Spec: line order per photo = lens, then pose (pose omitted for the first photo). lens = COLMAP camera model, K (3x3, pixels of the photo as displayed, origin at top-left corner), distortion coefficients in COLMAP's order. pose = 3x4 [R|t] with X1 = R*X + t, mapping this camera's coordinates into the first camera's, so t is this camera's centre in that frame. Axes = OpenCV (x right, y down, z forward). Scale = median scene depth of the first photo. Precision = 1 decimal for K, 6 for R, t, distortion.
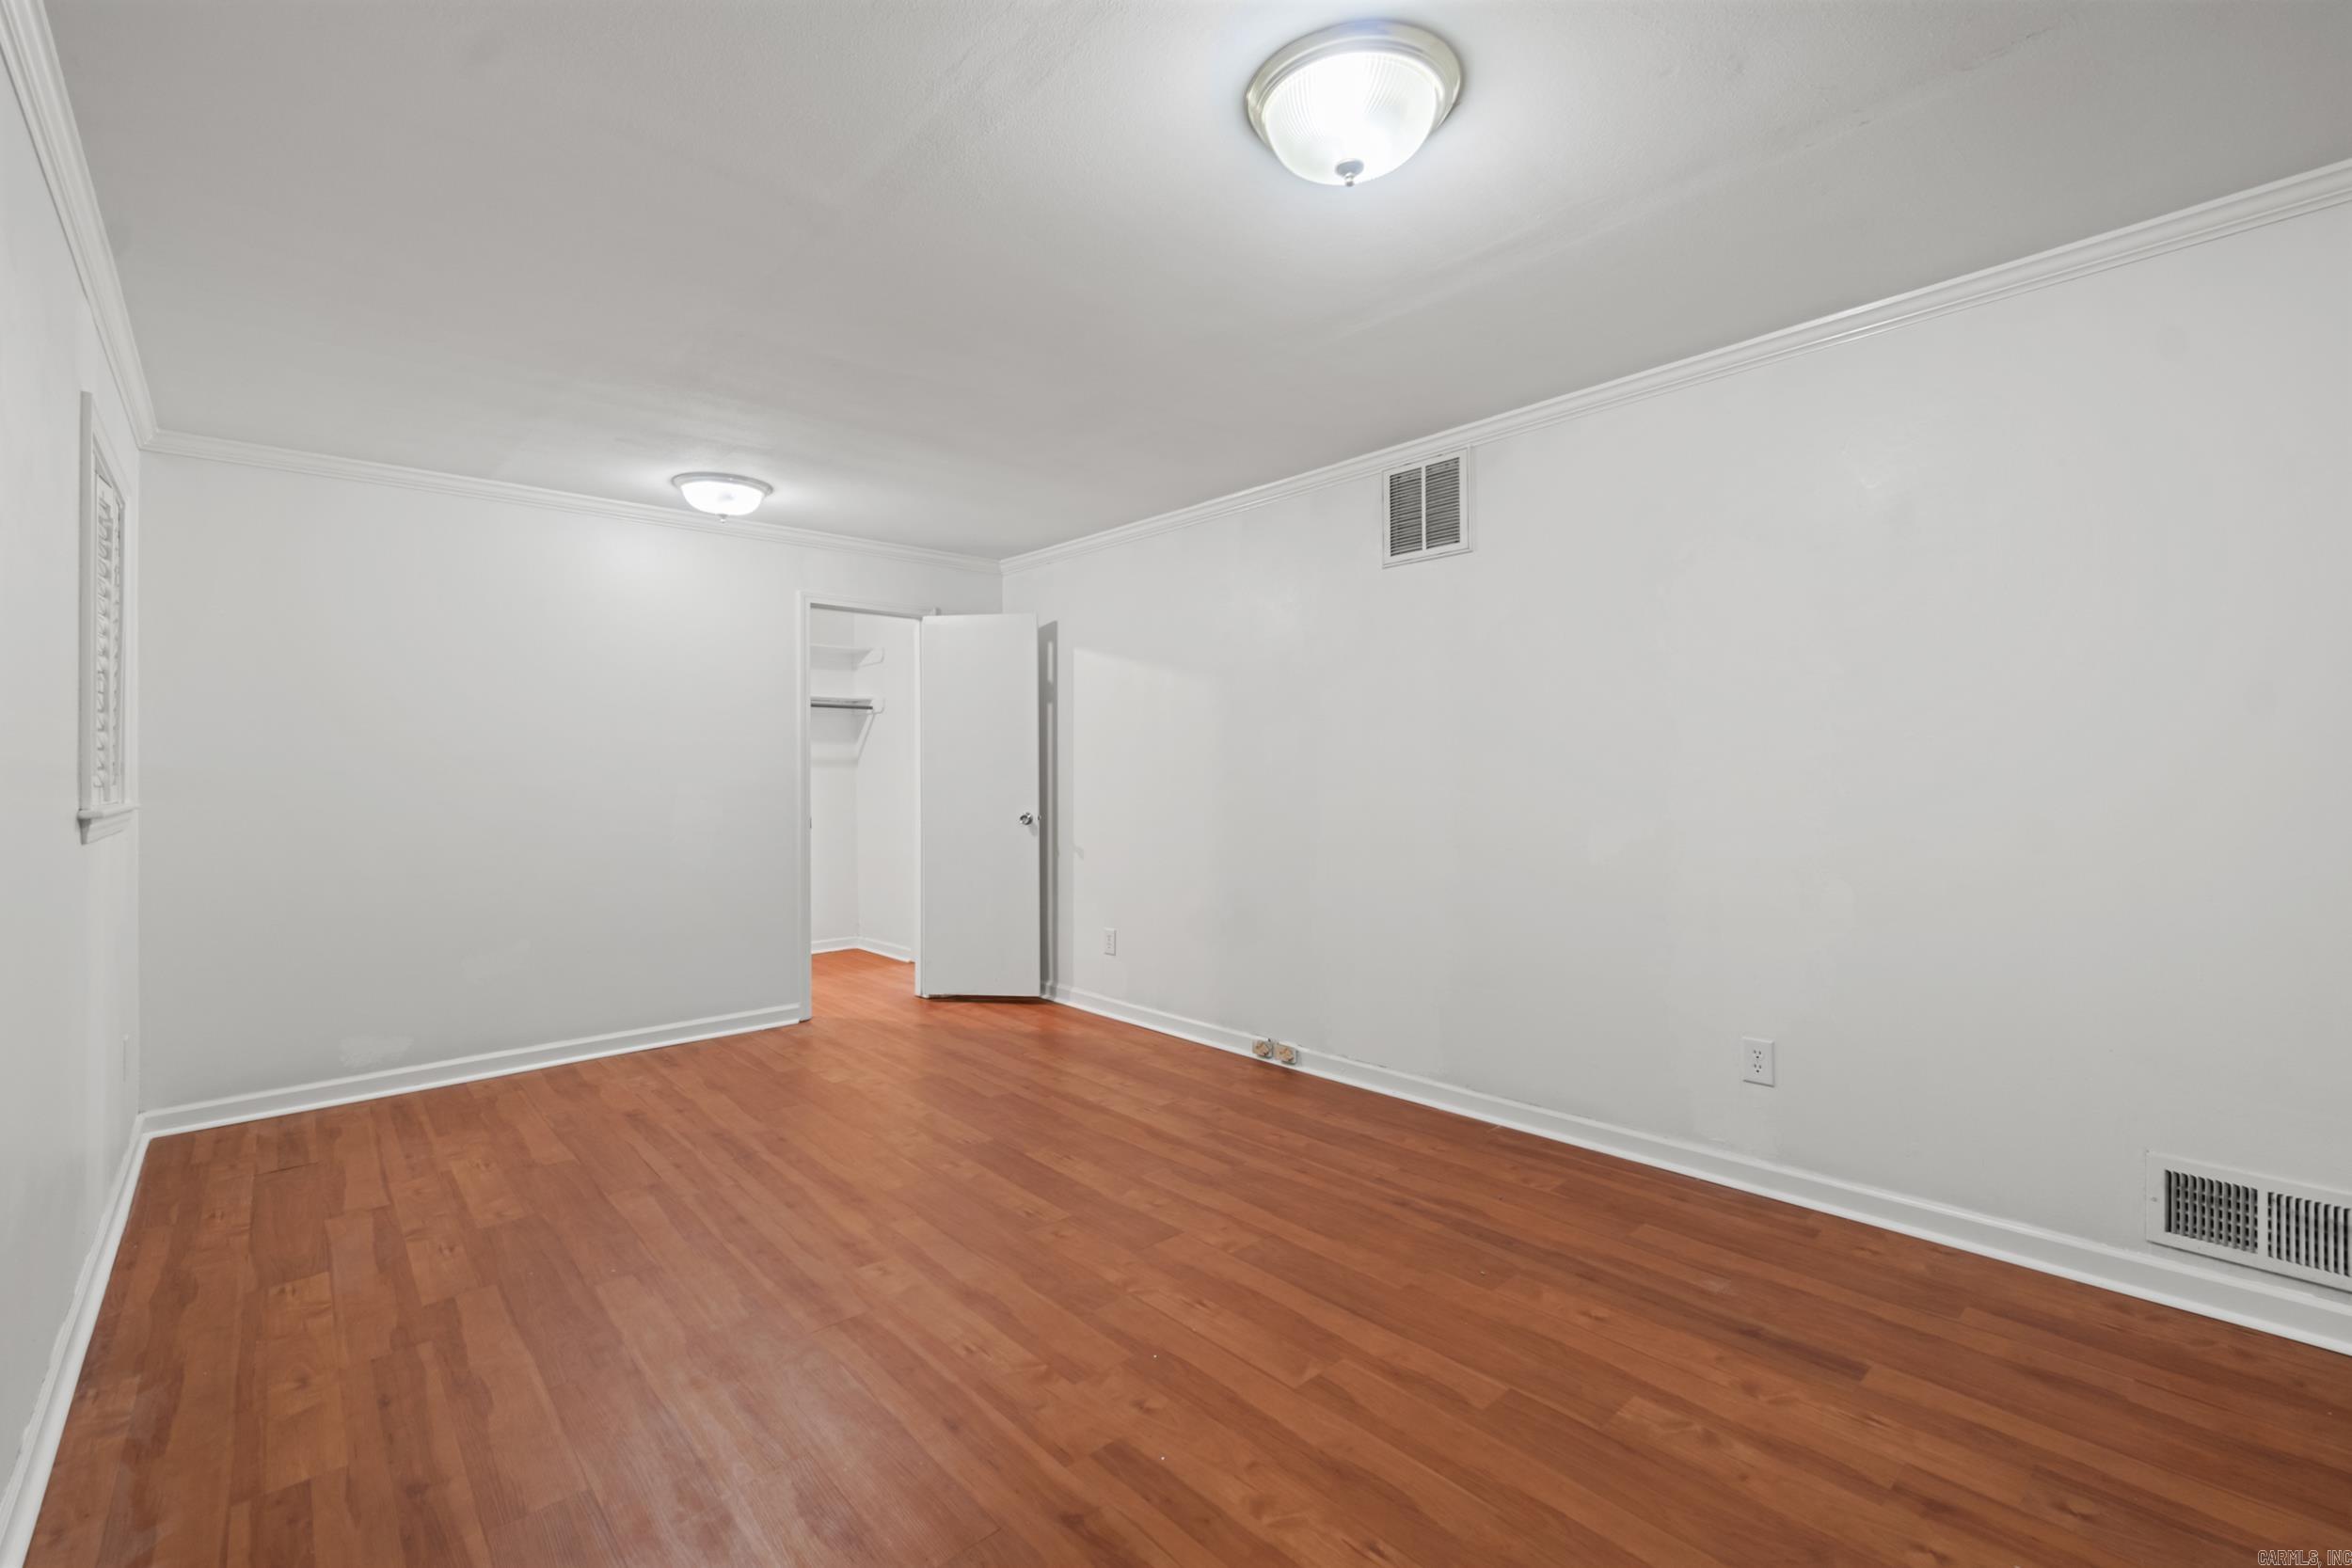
lens RADIAL K [[1014.7, 0, 1169.8], [0, 1014.7, 773.9], [0, 0, 1]] dist [-0.000749, 0.000538]
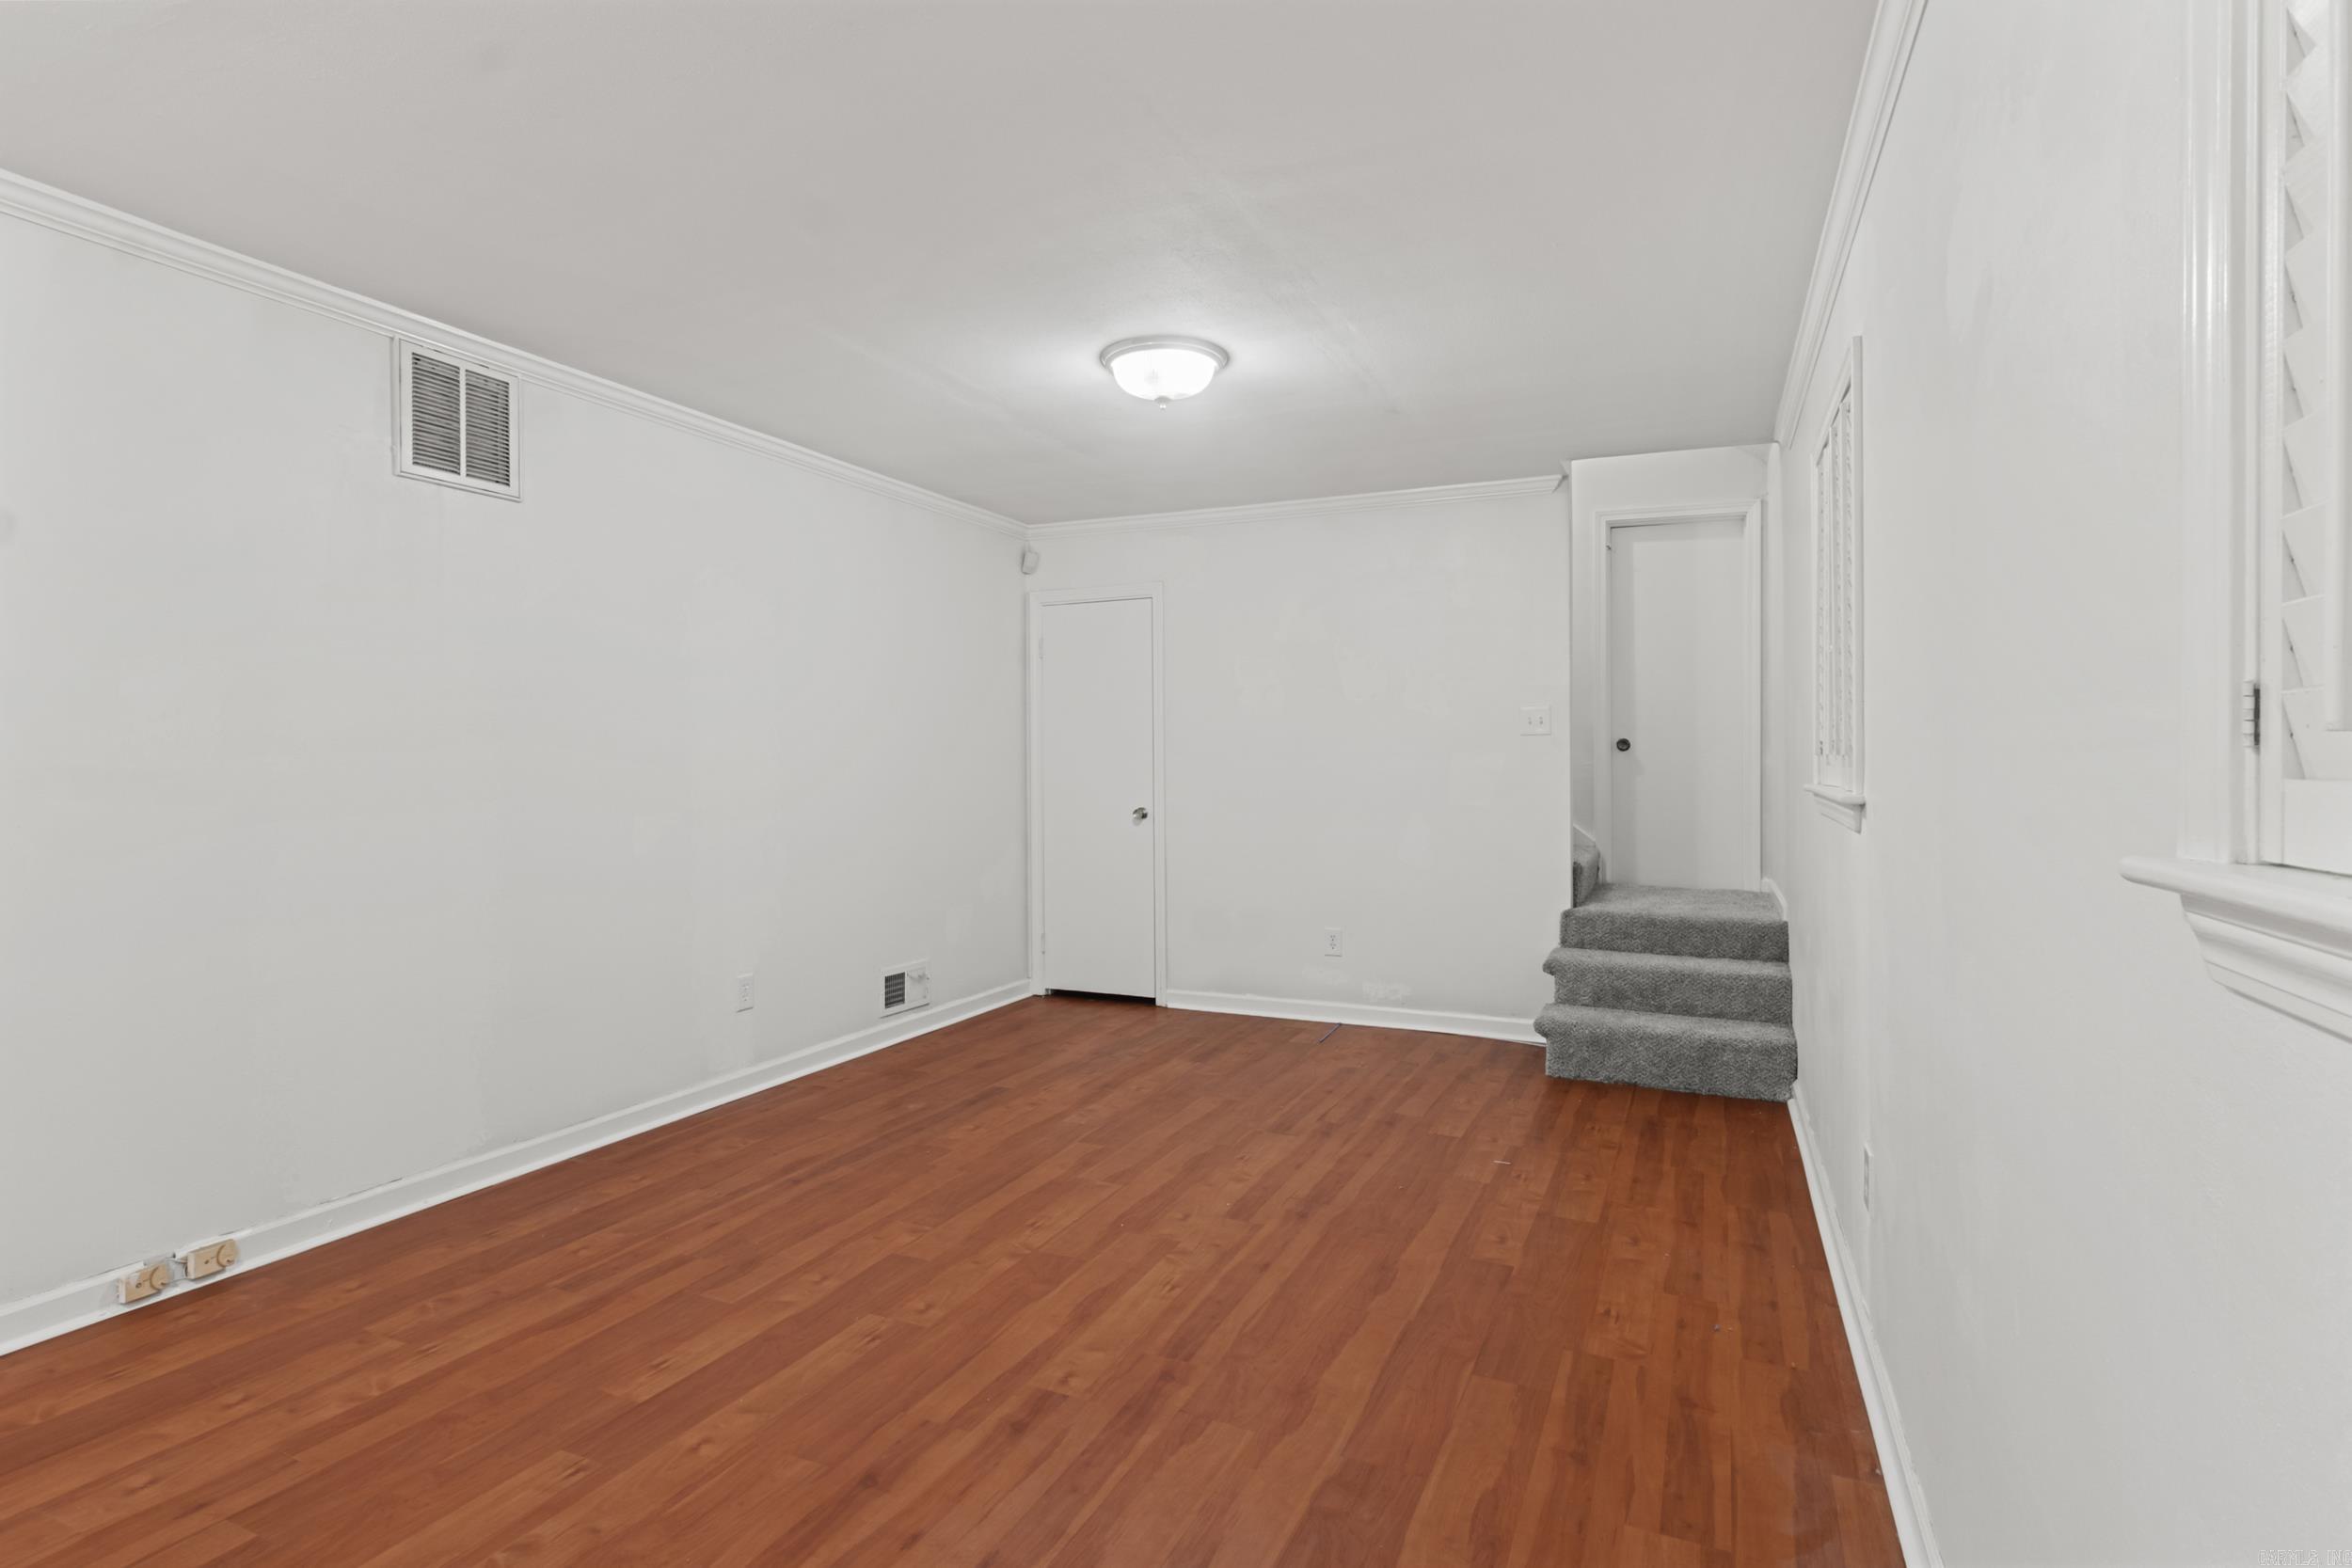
lens RADIAL K [[1185.4, 0, 1152.7], [0, 1185.4, 771.7], [0, 0, 1]] dist [-0.010239, 0.001184]
pose [[-0.392152, 0.005884, 0.919882, -1.053977], [0.004101, 0.999981, -0.004648, 0.014650], [-0.919891, 0.001950, -0.392168, 1.173811]]
